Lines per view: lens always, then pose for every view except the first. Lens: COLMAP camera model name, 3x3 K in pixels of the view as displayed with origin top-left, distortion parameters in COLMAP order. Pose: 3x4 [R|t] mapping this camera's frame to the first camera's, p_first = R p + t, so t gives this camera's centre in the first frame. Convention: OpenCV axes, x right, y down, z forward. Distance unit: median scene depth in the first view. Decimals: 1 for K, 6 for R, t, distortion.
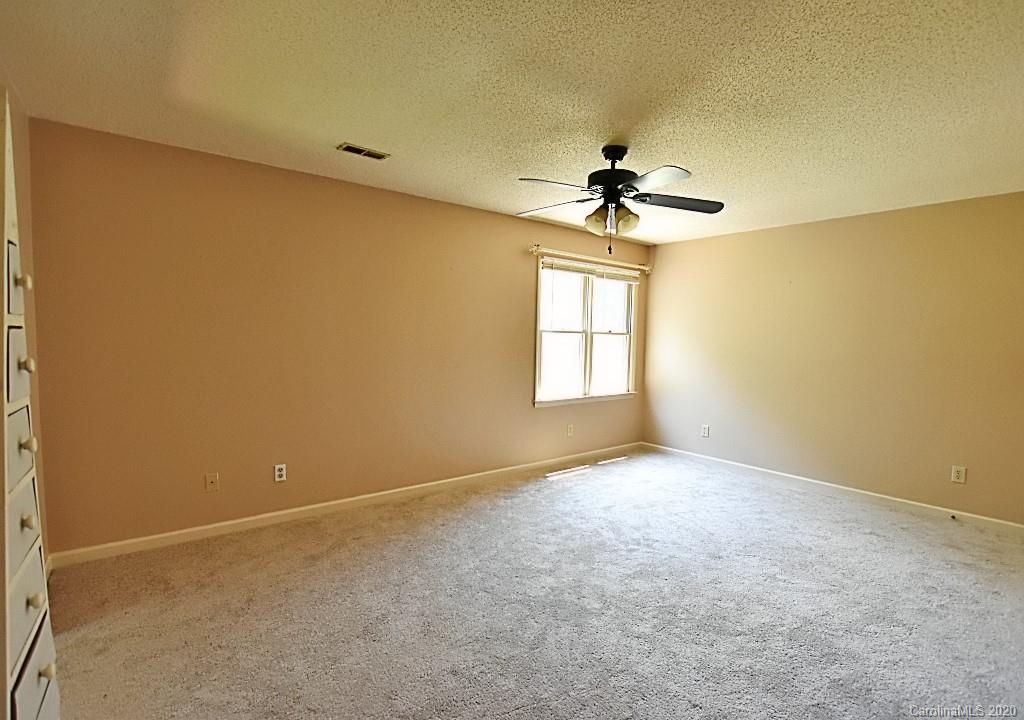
lens RADIAL K [[492.2, 0, 515.7], [0, 492.2, 369.1], [0, 0, 1]] dist [-0.022382, 0.001660]
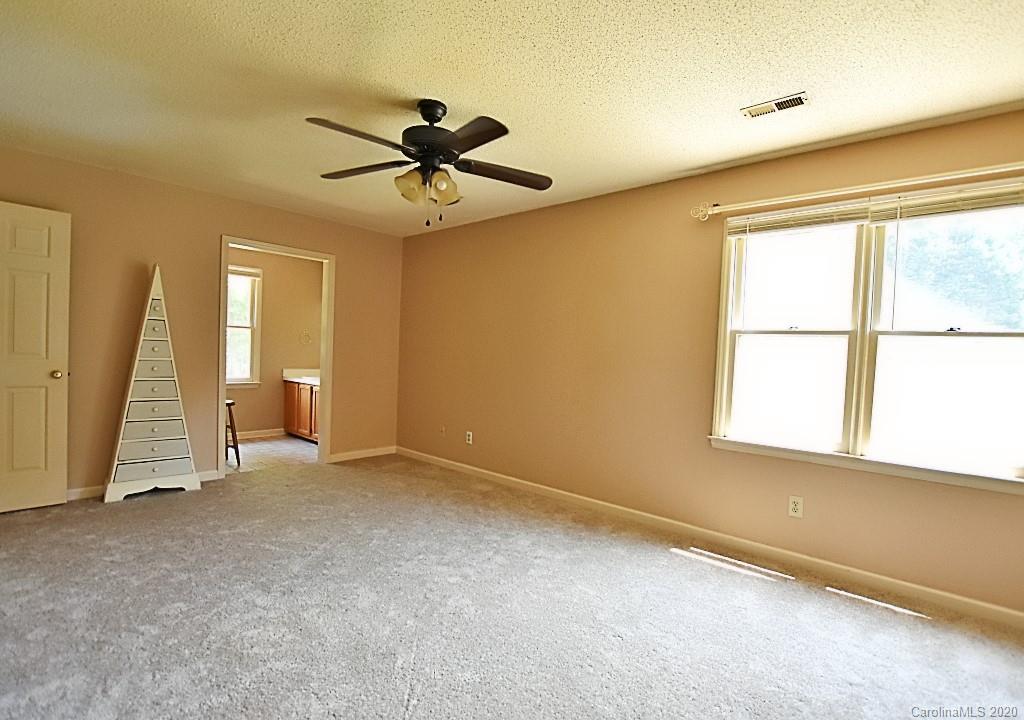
lens RADIAL K [[492.2, 0, 515.7], [0, 492.2, 369.1], [0, 0, 1]] dist [-0.022382, 0.001660]
pose [[0.139723, 0.021888, -0.989949, 0.652958], [-0.093805, 0.995552, 0.008772, -0.007891], [0.985737, 0.091636, 0.141155, 0.627999]]
